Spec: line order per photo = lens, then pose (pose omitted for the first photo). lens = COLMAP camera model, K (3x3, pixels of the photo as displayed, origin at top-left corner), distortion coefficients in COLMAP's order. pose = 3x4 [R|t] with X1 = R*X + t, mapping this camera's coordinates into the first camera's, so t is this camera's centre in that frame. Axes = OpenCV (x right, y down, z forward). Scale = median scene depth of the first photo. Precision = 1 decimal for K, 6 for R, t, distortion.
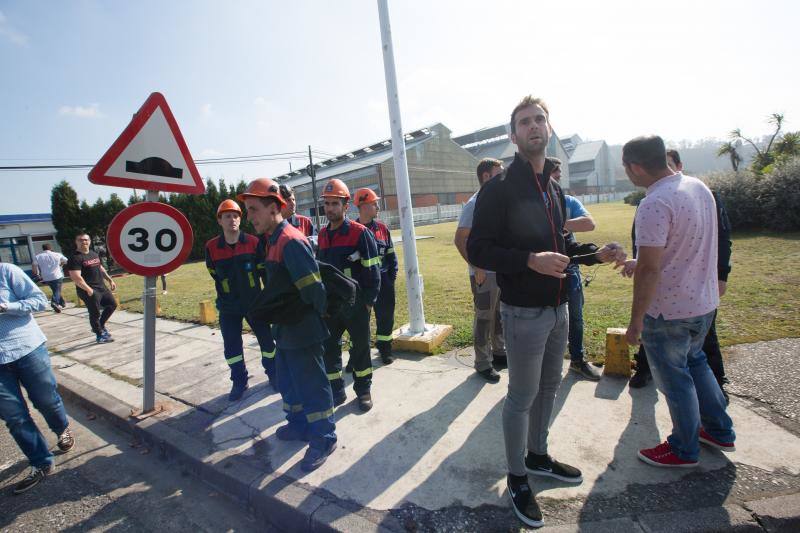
lens RADIAL K [[366.8, 0, 398.2], [0, 366.8, 264.9], [0, 0, 1]] dist [-0.053331, 0.020406]
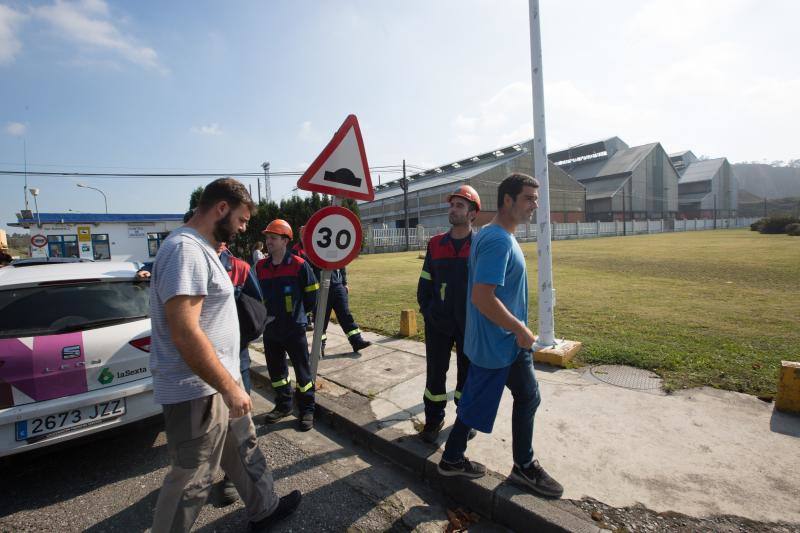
lens RADIAL K [[366.8, 0, 398.2], [0, 366.8, 264.9], [0, 0, 1]] dist [-0.053331, 0.020406]
pose [[0.975317, 0.069015, -0.209746, -0.171135], [-0.076977, 0.996581, -0.030026, 0.026856], [0.206957, 0.045430, 0.977295, -0.087640]]
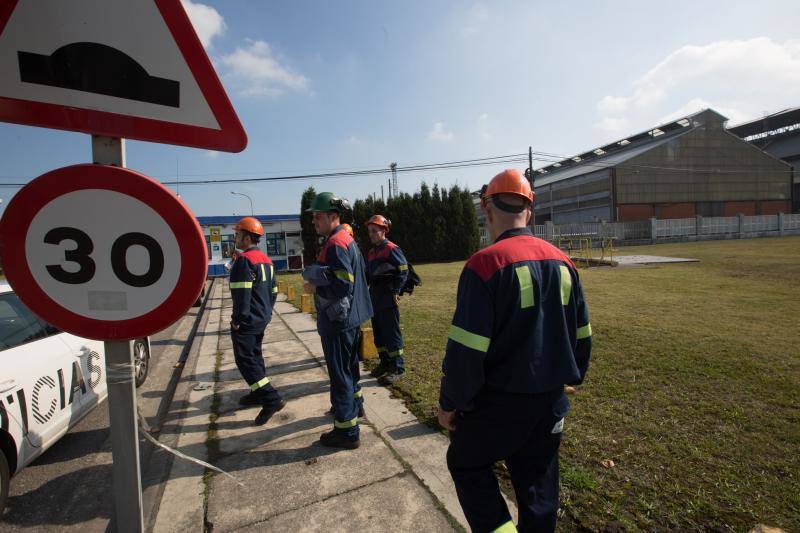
lens RADIAL K [[366.8, 0, 398.2], [0, 366.8, 264.9], [0, 0, 1]] dist [-0.053331, 0.020406]
pose [[0.842553, 0.089302, -0.531159, -0.135456], [-0.101449, 0.994821, 0.006333, -0.074847], [0.528973, 0.048550, 0.847249, 0.630938]]
